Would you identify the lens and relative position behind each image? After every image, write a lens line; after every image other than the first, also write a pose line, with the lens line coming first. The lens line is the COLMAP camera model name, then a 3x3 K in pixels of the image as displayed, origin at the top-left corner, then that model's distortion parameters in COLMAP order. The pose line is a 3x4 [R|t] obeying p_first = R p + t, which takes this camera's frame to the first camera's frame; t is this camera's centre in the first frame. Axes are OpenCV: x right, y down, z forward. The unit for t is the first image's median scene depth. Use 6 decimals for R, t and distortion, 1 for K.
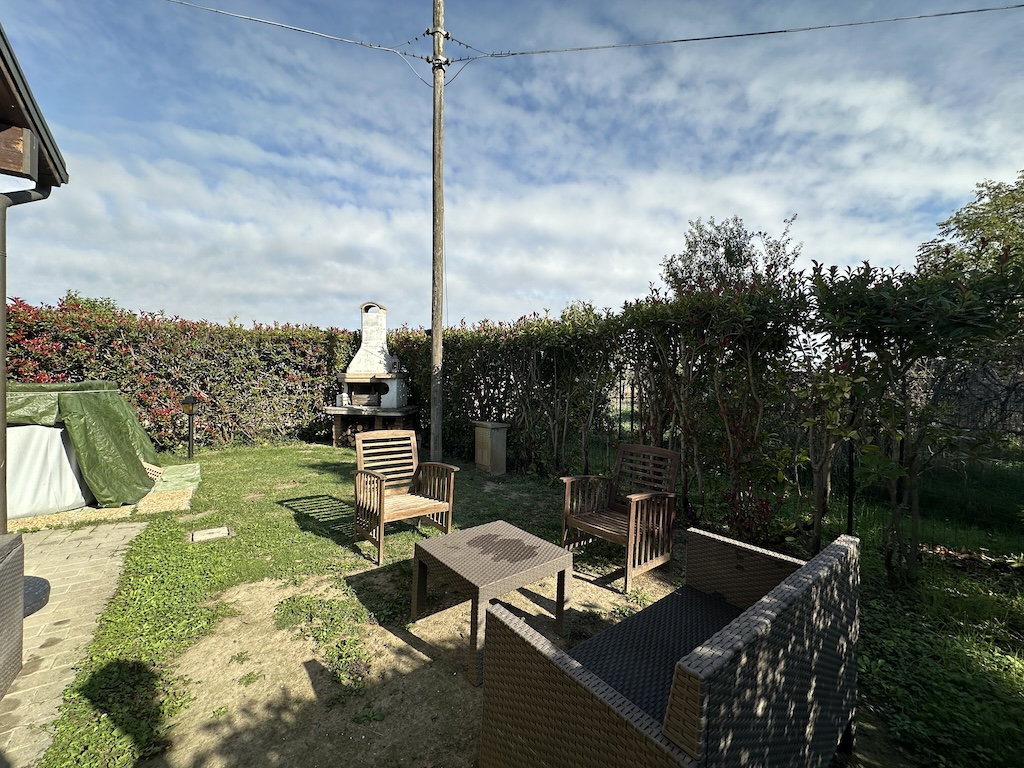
lens RADIAL K [[408.4, 0, 502.3], [0, 408.4, 394.9], [0, 0, 1]] dist [-0.002333, 0.000797]
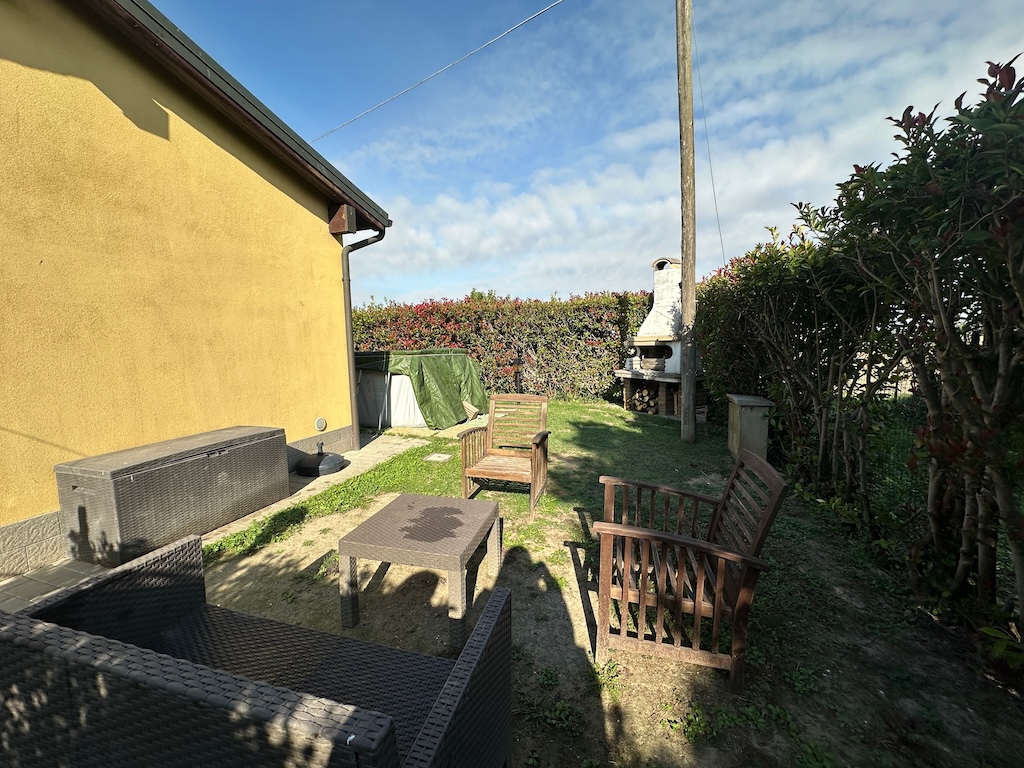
lens RADIAL K [[408.4, 0, 511.5], [0, 408.4, 376.8], [0, 0, 1]] dist [-0.002333, 0.000797]
pose [[0.590539, 0.046060, -0.805694, 0.244221], [-0.008058, 0.998657, 0.051184, -0.003715], [0.806969, -0.023734, 0.590117, 0.169714]]
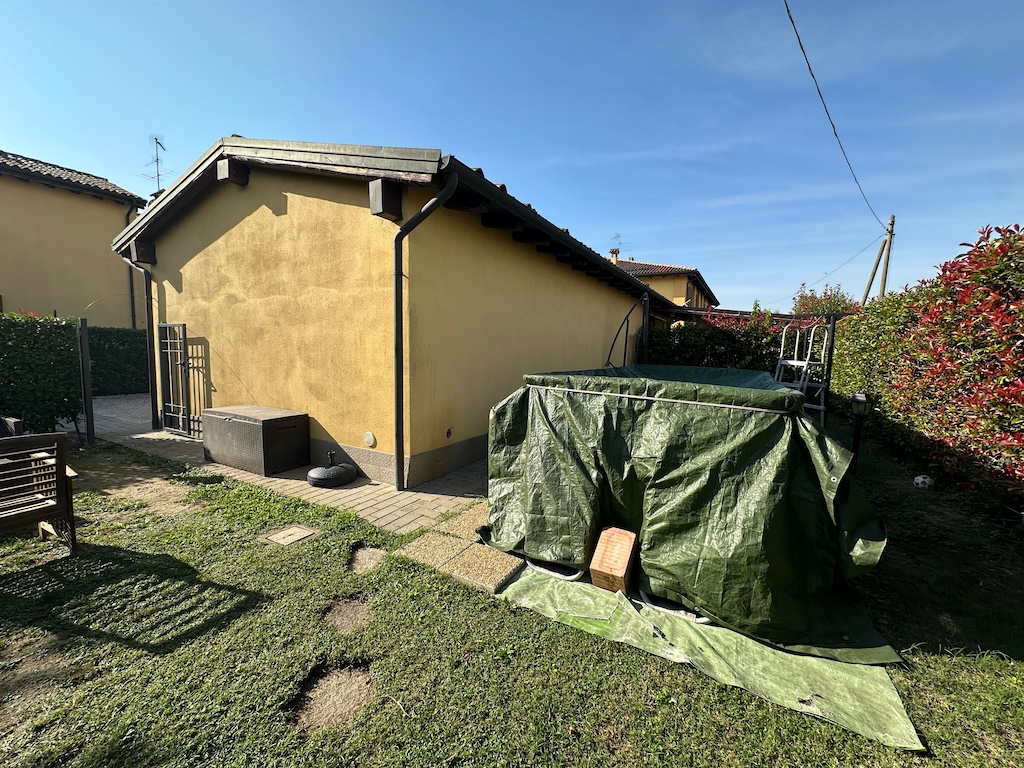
lens RADIAL K [[408.4, 0, 490.3], [0, 408.4, 380.4], [0, 0, 1]] dist [-0.002333, 0.000797]
pose [[-0.912534, 0.003169, -0.408988, -0.334966], [-0.042826, 0.993733, 0.103252, -0.044272], [0.406752, 0.111737, -0.906680, 0.863079]]
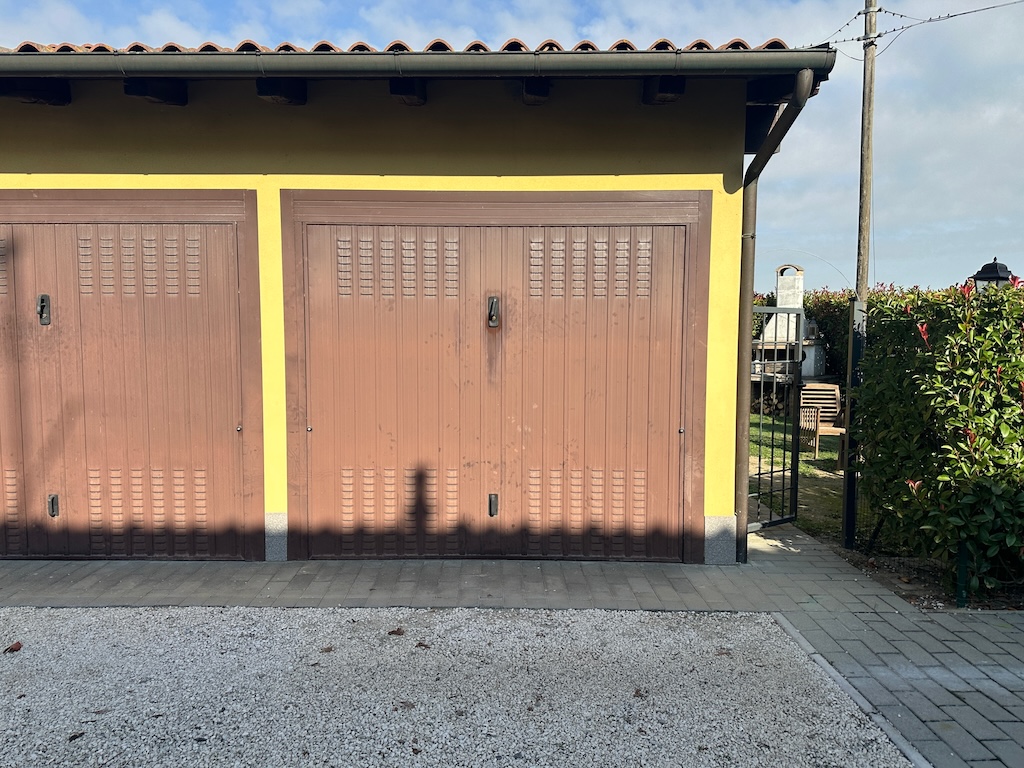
lens RADIAL K [[719.8, 0, 509.6], [0, 719.8, 384.3], [0, 0, 1]] dist [0.014379, 0.004110]
pose [[0.812257, 0.025936, -0.582723, 0.145933], [-0.010600, 0.999502, 0.029710, 0.009024], [0.583203, -0.017955, 0.812128, -0.778587]]
